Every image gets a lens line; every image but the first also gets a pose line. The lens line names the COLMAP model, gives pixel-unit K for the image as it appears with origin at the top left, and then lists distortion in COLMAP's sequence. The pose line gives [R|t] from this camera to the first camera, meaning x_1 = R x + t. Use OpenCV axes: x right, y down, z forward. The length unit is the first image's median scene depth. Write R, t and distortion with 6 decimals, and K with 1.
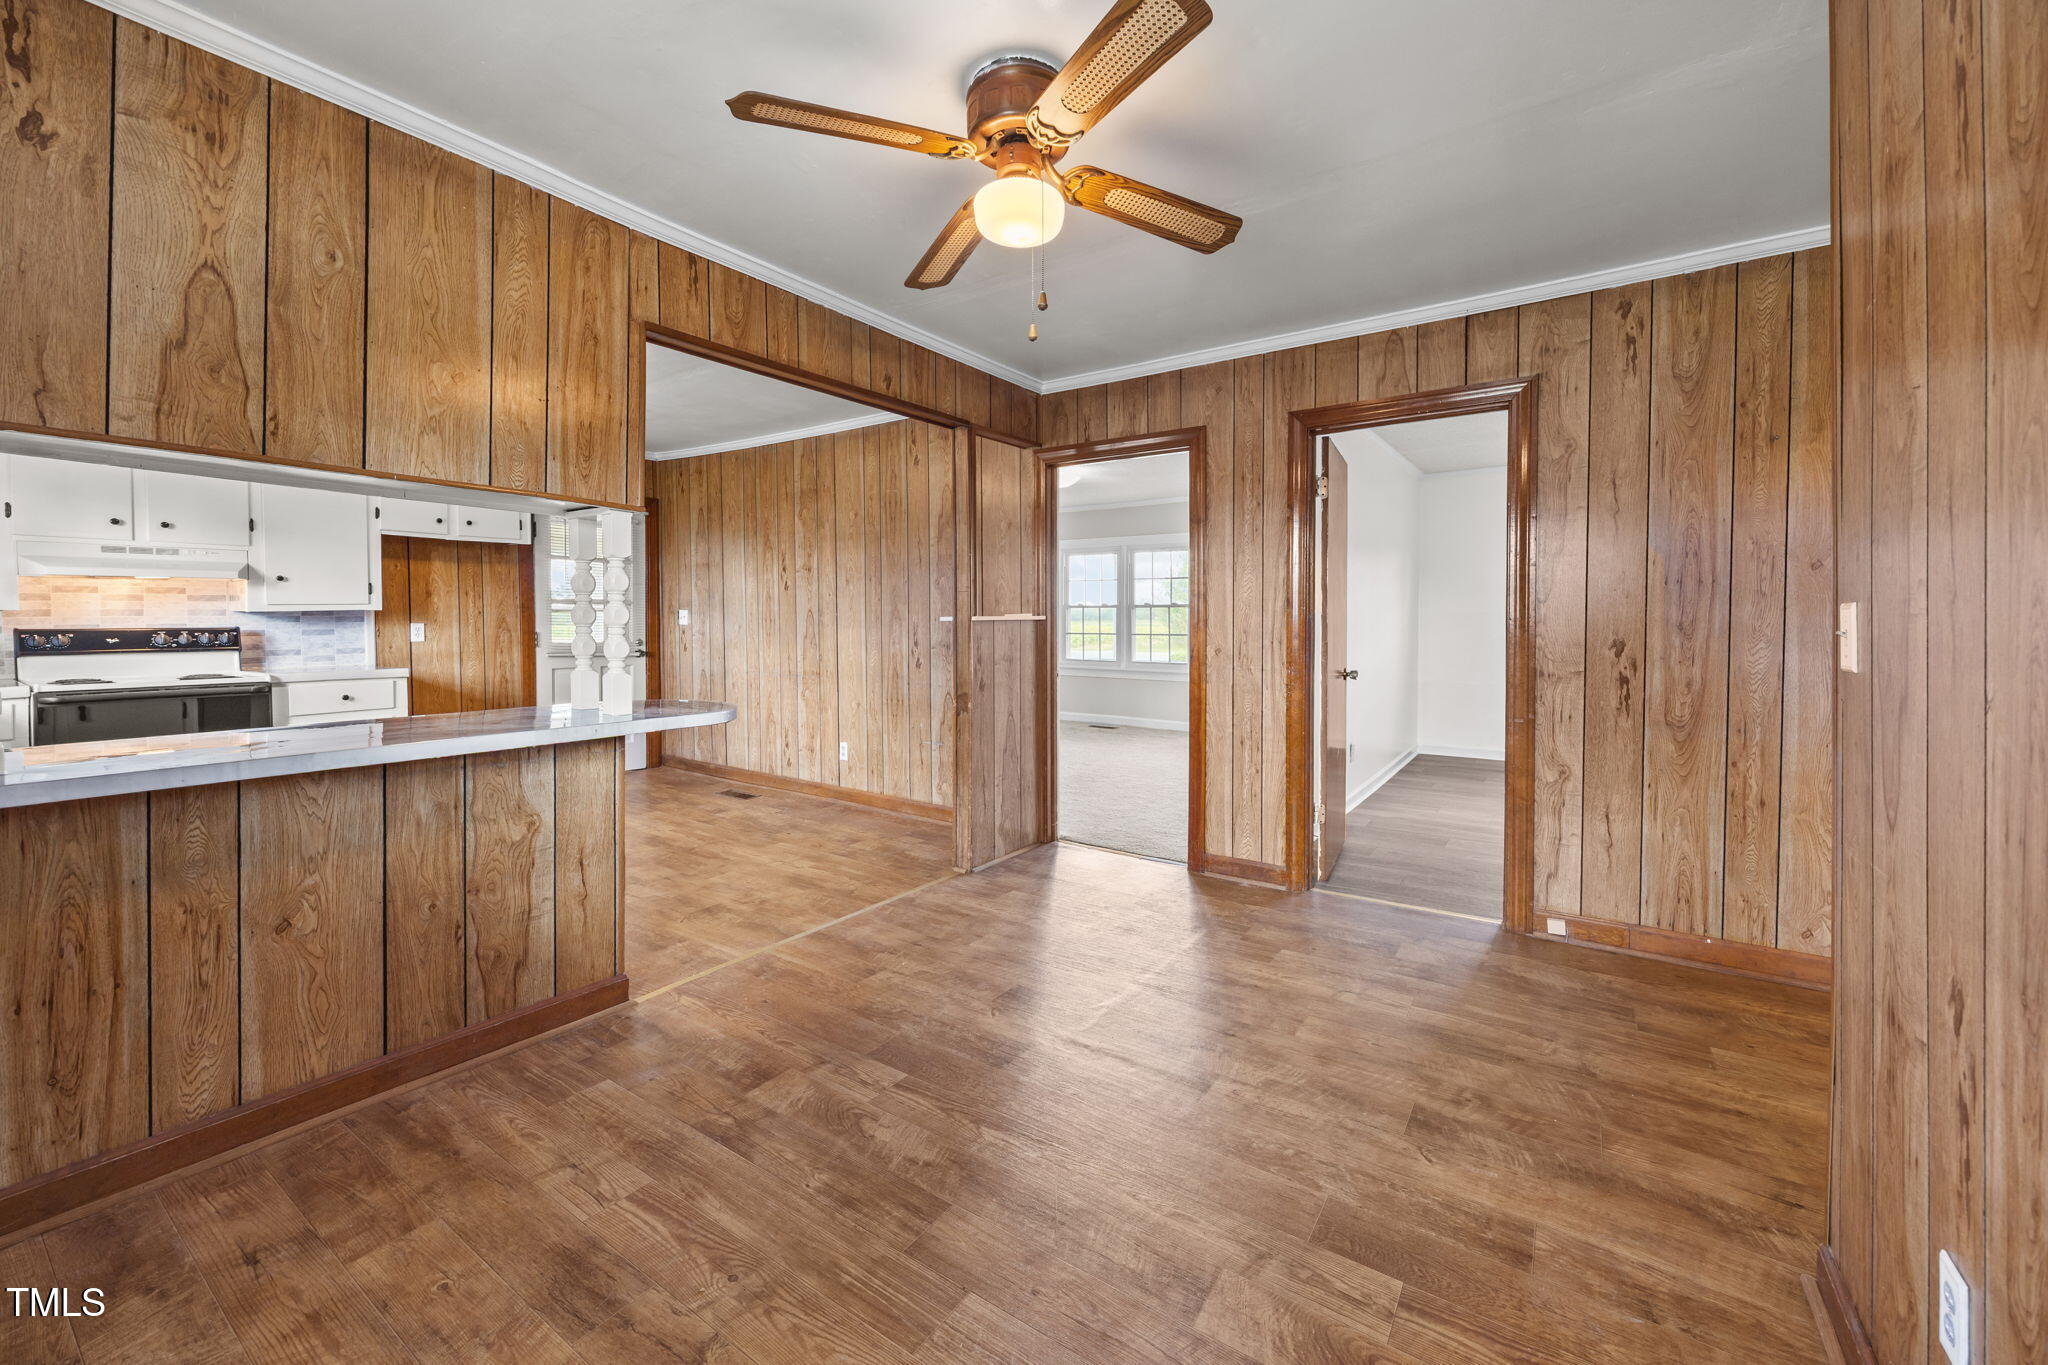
lens RADIAL K [[816.6, 0, 1042.5], [0, 816.6, 633.1], [0, 0, 1]] dist [0.000817, -0.000210]
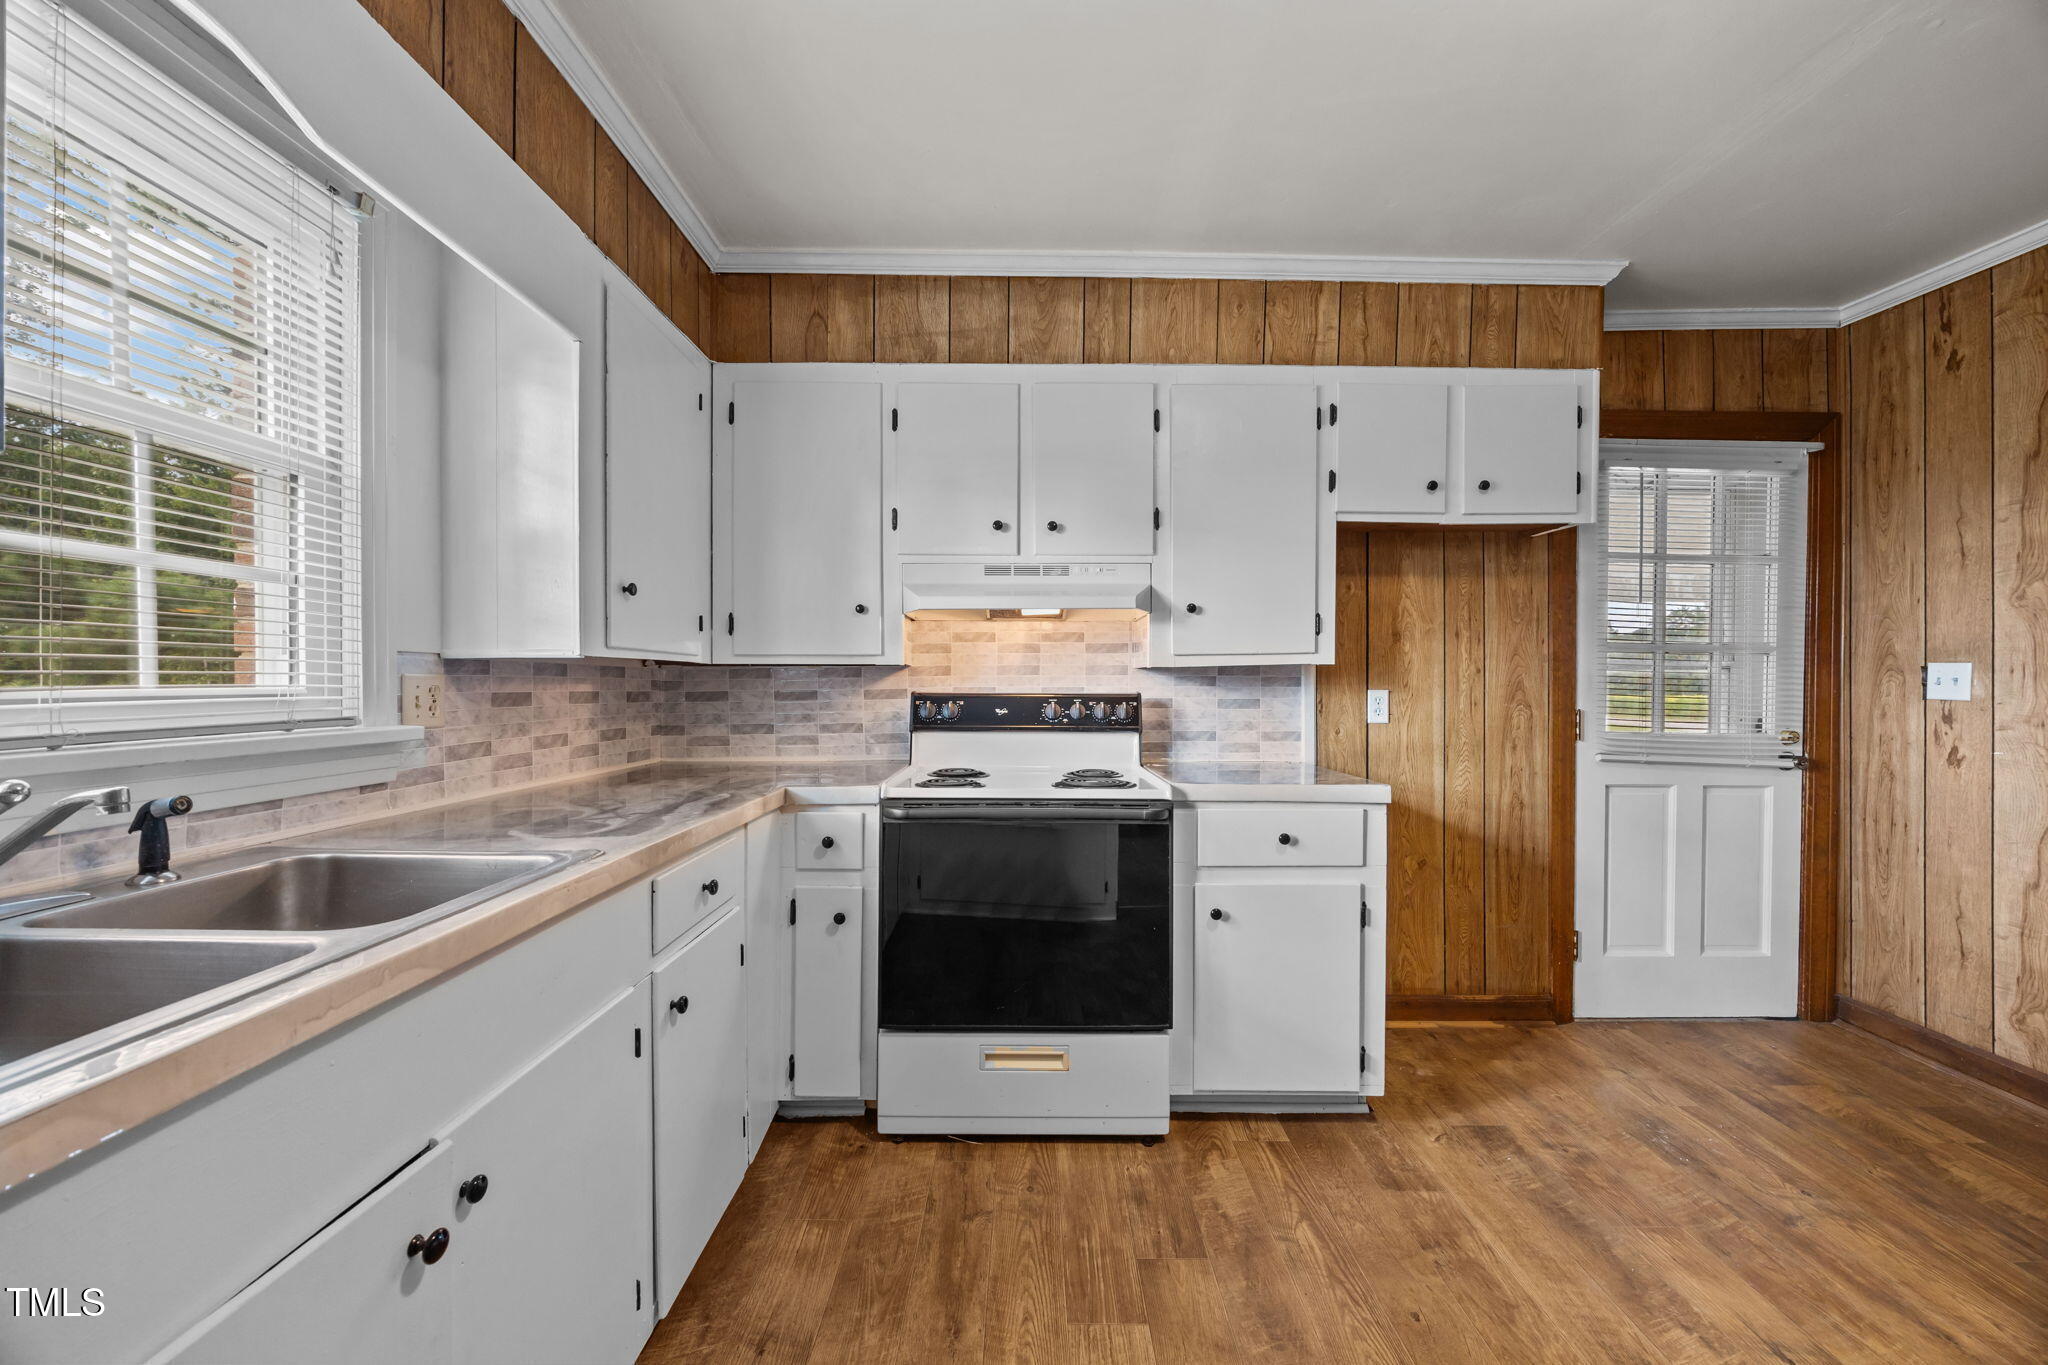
lens RADIAL K [[770.0, 0, 1022.5], [0, 770.0, 686.5], [0, 0, 1]] dist [-0.002230, 0.000250]
pose [[0.559276, 0.007925, -0.828944, -0.624699], [-0.021736, 0.999751, -0.005107, -0.008680], [0.828697, 0.020874, 0.559309, 0.680408]]
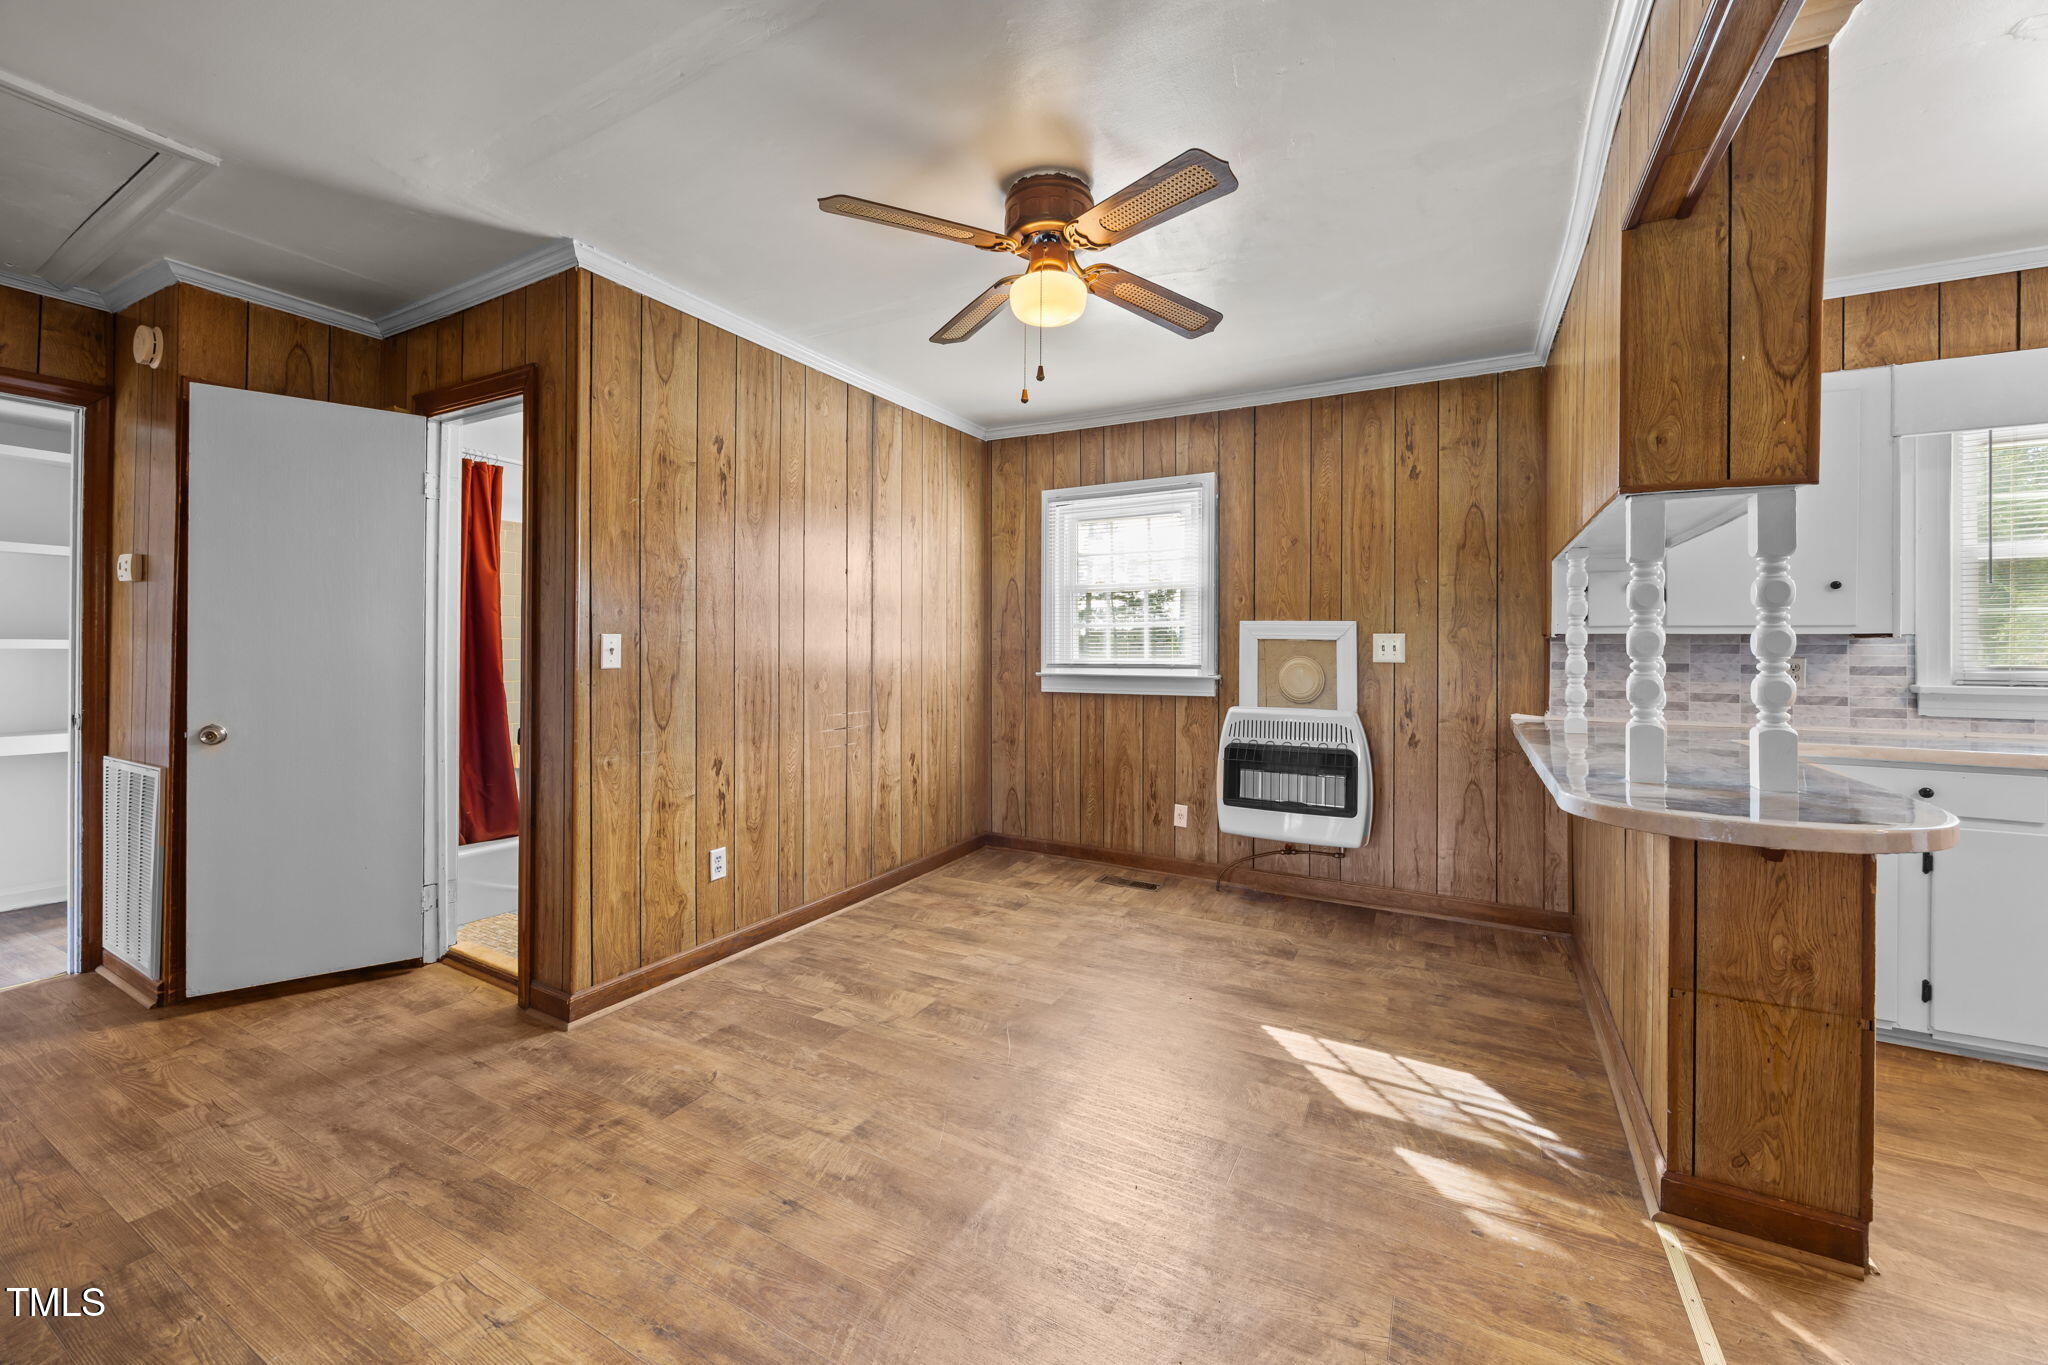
lens RADIAL K [[767.7, 0, 1052.1], [0, 767.7, 653.8], [0, 0, 1]] dist [0.002049, 0.000196]
pose [[-0.993971, -0.008459, -0.109316, 0.044405], [-0.010583, 0.999766, 0.018859, -0.012671], [0.109131, 0.019902, -0.993828, 1.050160]]
